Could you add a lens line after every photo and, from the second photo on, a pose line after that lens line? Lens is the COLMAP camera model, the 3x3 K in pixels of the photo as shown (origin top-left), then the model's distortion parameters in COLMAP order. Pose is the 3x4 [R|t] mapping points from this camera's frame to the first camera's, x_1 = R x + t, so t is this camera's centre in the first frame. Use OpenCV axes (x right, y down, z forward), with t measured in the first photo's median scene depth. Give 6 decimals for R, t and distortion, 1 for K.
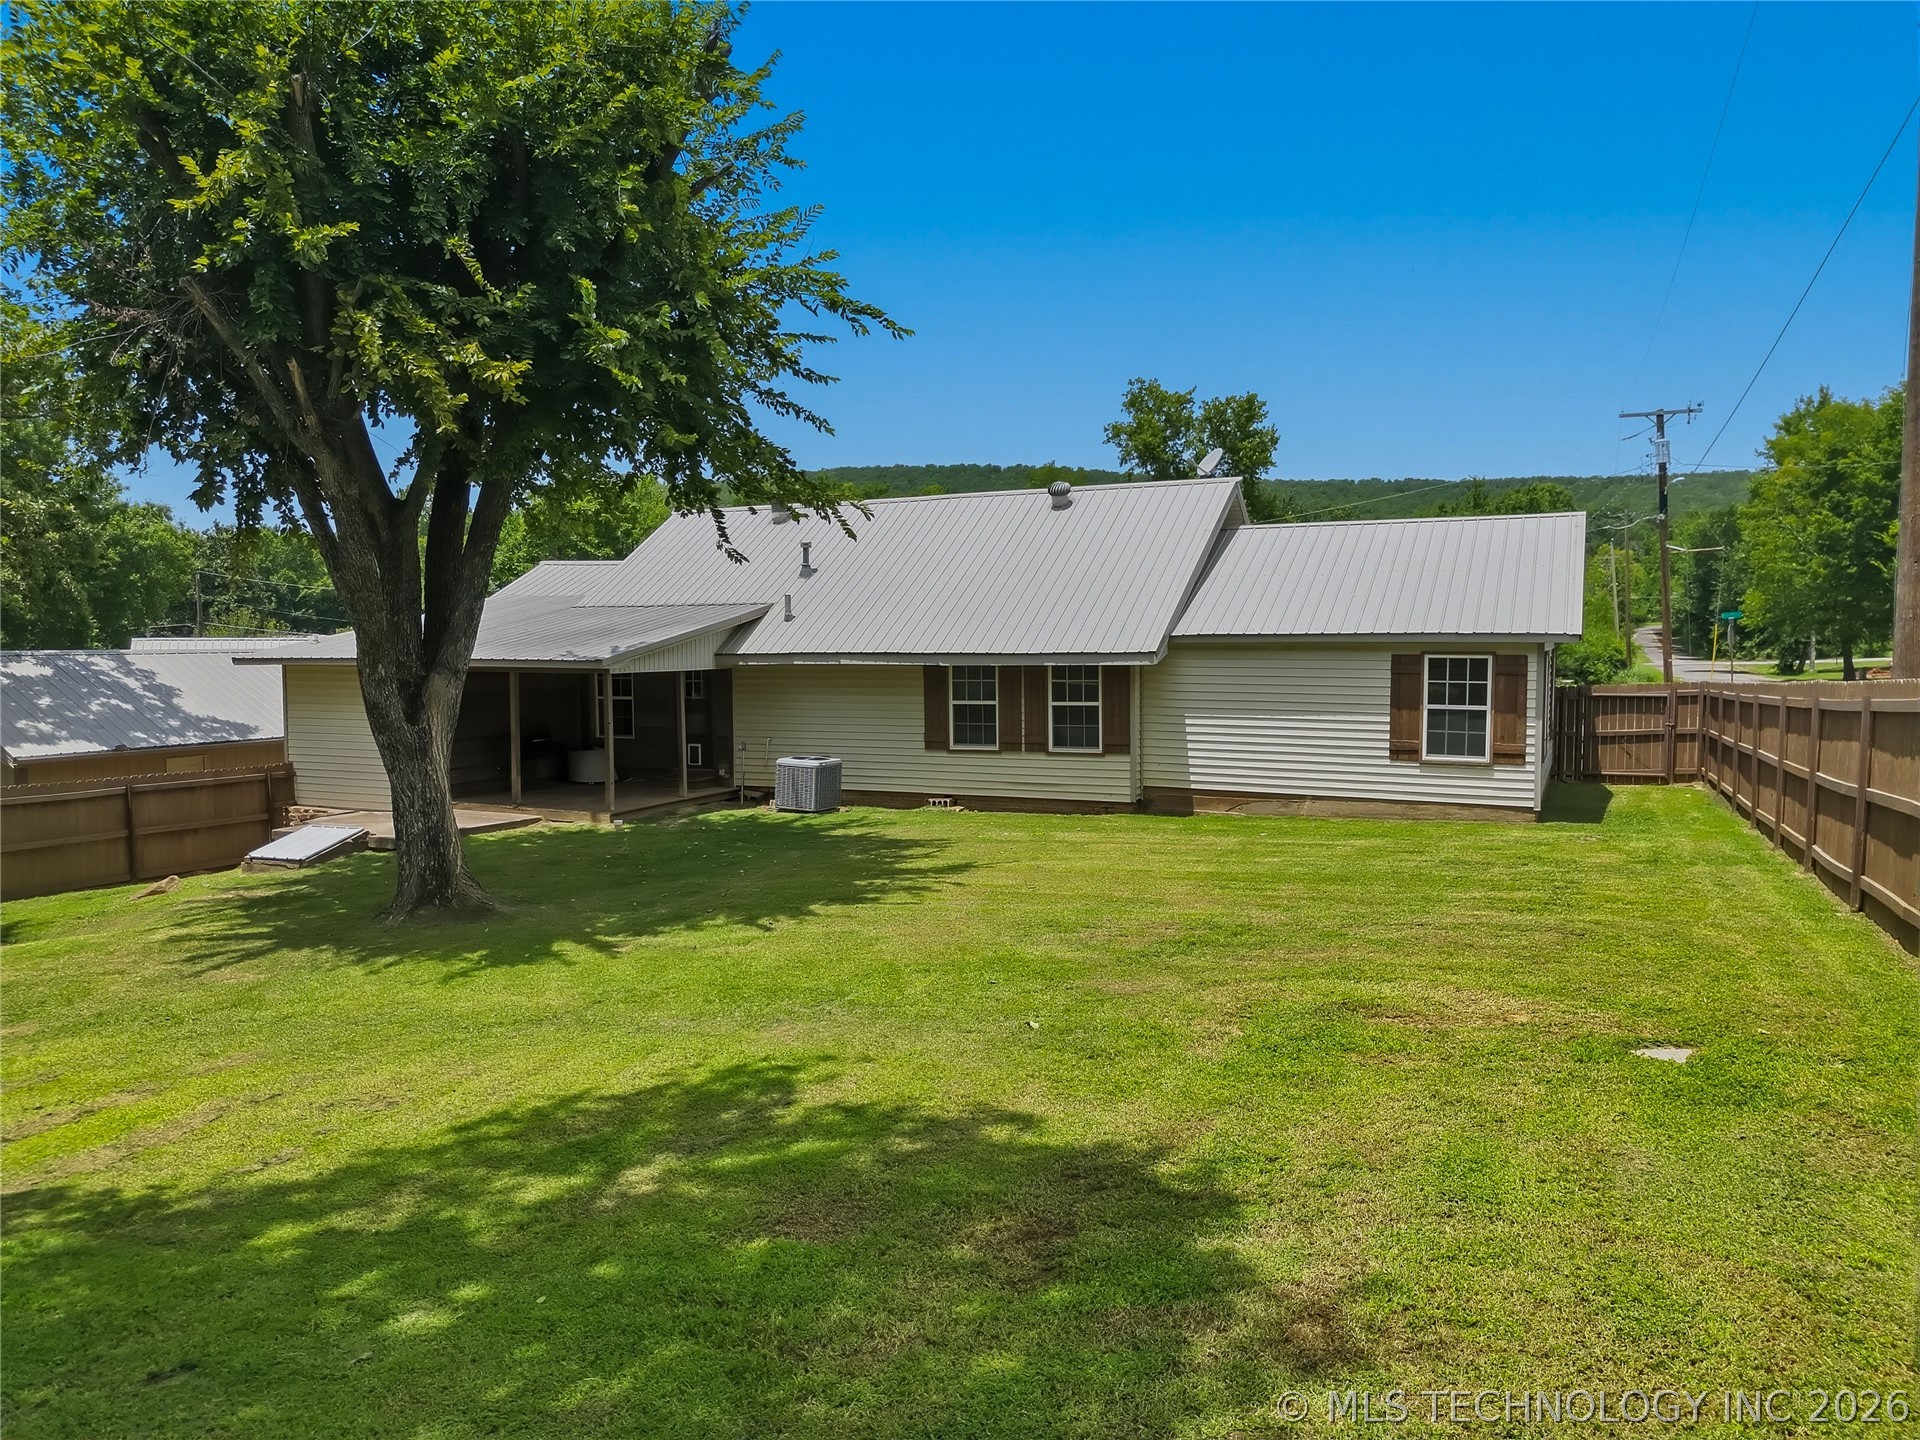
lens RADIAL K [[1353.4, 0, 967.0], [0, 1353.4, 730.3], [0, 0, 1]] dist [0.064429, -0.052313]
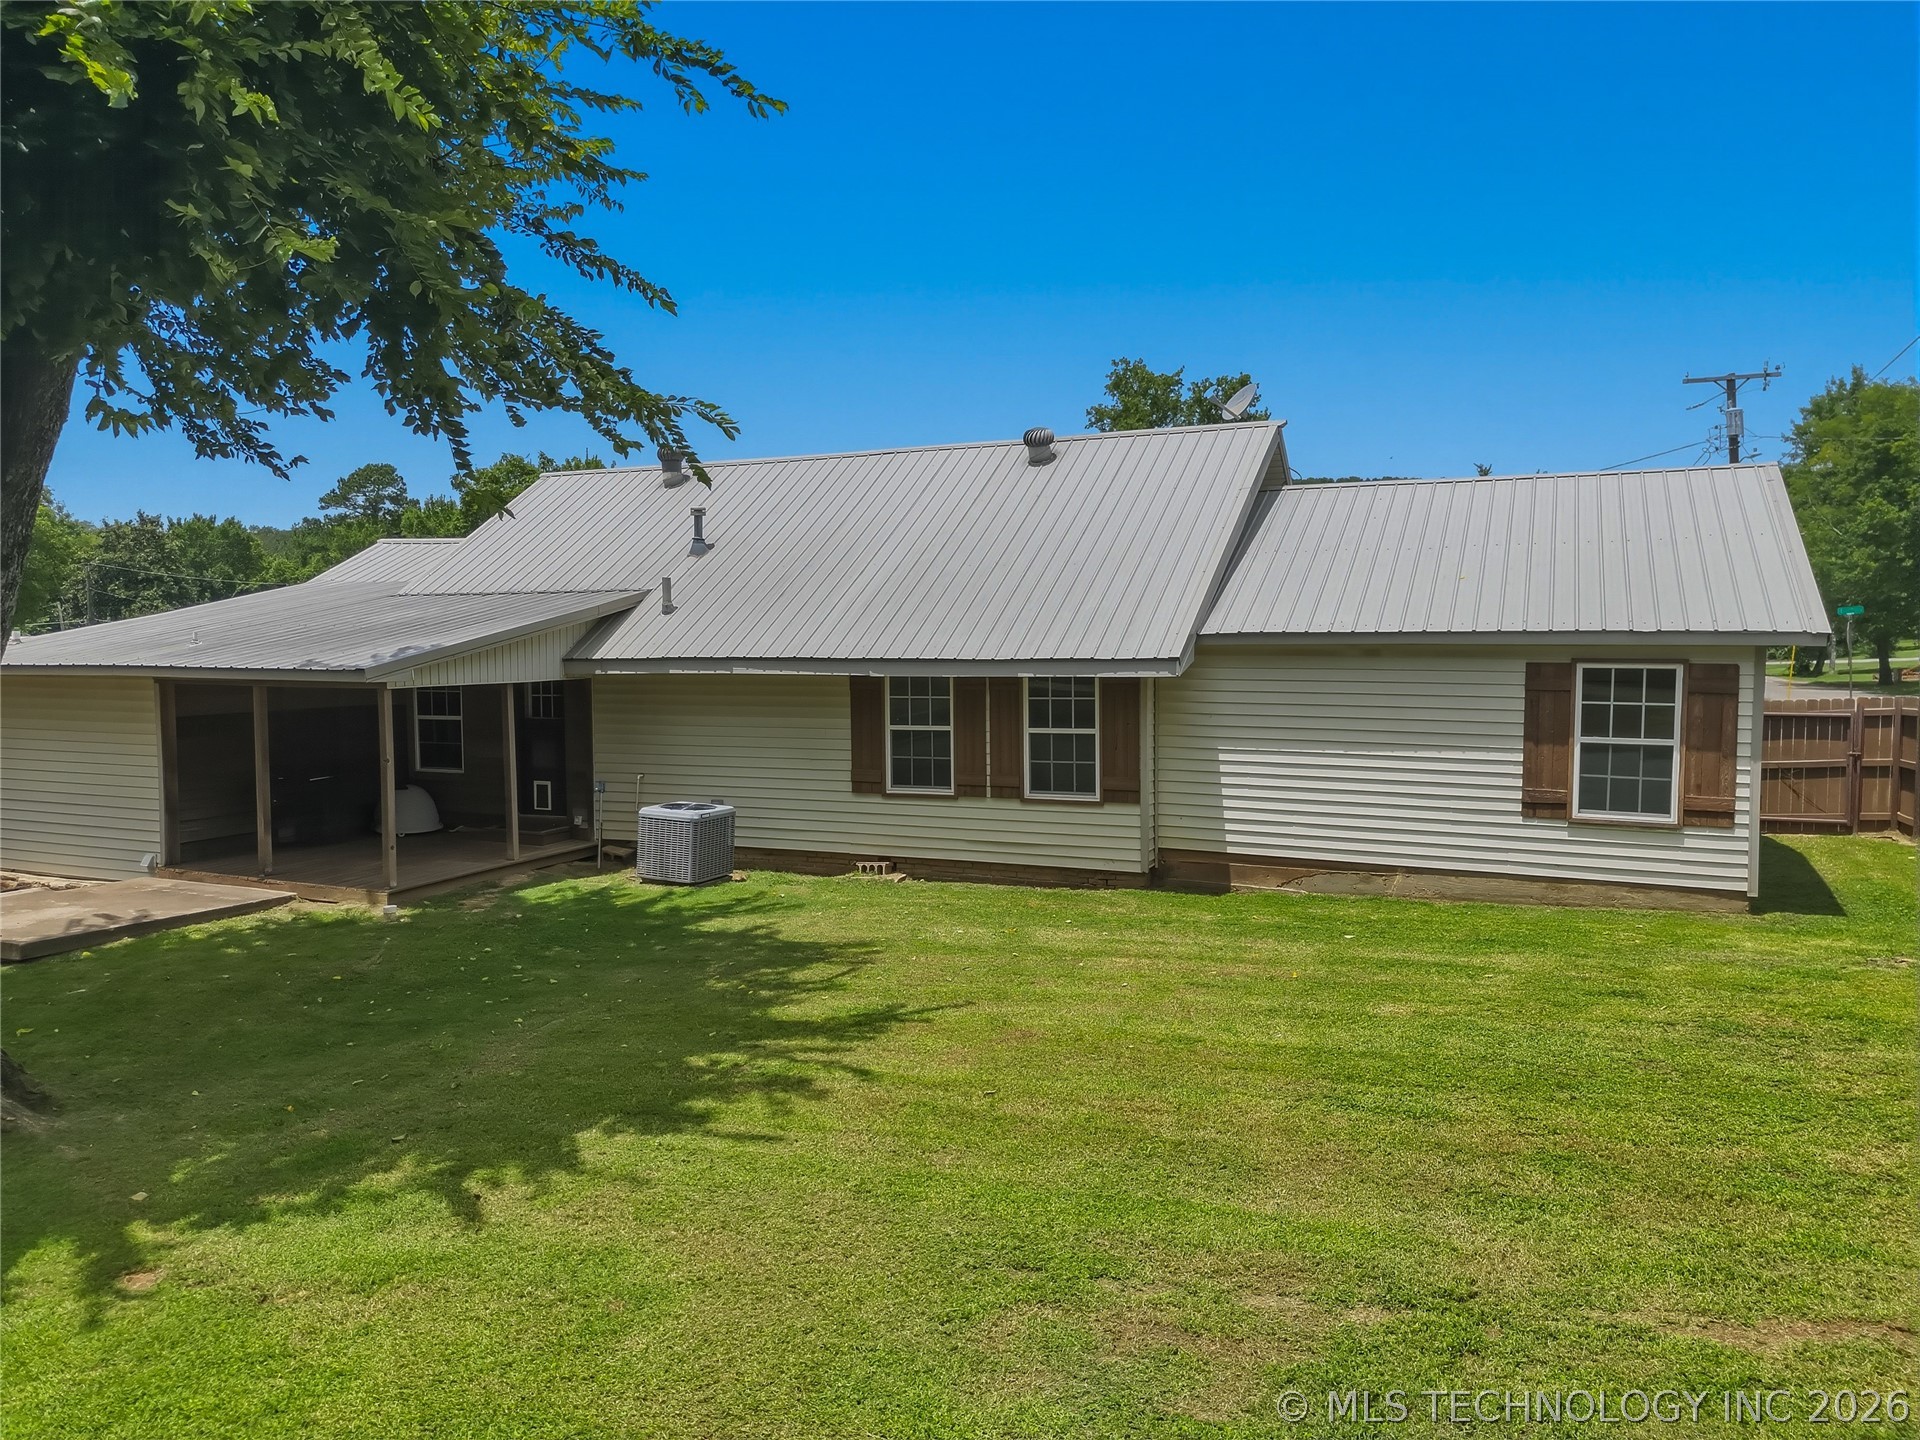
lens RADIAL K [[1353.4, 0, 970.8], [0, 1353.4, 721.9], [0, 0, 1]] dist [0.064429, -0.052313]
pose [[0.999835, -0.000346, 0.018157, 0.020003], [0.000434, 0.999988, -0.004804, -0.021142], [-0.018155, 0.004811, 0.999824, 0.297817]]
